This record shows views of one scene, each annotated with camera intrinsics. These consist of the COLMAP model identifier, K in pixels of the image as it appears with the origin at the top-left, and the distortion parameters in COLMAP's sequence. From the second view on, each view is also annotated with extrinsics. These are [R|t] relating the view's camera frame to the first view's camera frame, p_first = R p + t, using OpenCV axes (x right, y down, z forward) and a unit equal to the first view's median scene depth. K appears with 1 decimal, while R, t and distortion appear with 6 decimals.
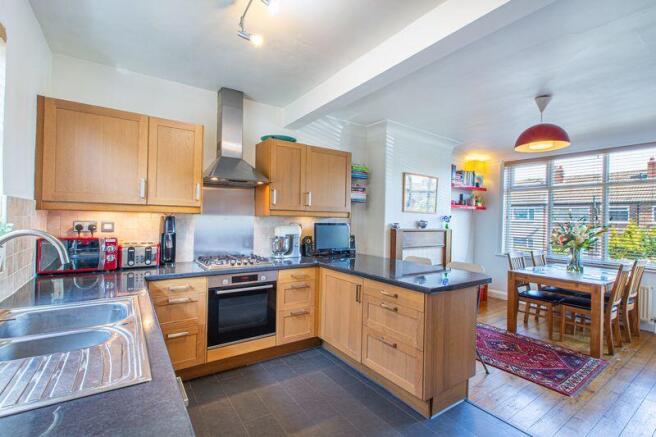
lens RADIAL K [[301.2, 0, 330.2], [0, 301.2, 217.8], [0, 0, 1]] dist [-0.000923, -0.000555]
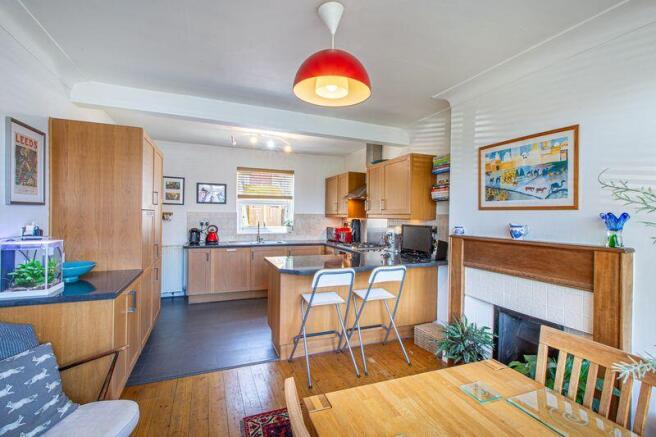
lens RADIAL K [[301.2, 0, 330.2], [0, 301.2, 217.8], [0, 0, 1]] dist [-0.000923, -0.000555]
pose [[-0.209753, -0.018754, -0.977574, 0.977976], [-0.012621, 0.999785, -0.016472, 0.011720], [0.977673, 0.008883, -0.209945, 0.866220]]
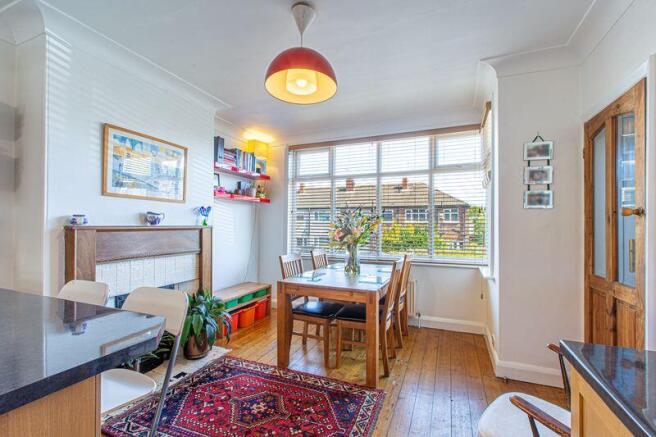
lens RADIAL K [[301.2, 0, 330.2], [0, 301.2, 217.8], [0, 0, 1]] dist [-0.000923, -0.000555]
pose [[0.837524, -0.006907, 0.546357, 0.302542], [0.011955, 0.999912, -0.005686, 0.031124], [-0.546270, 0.011294, 0.837533, 0.328834]]
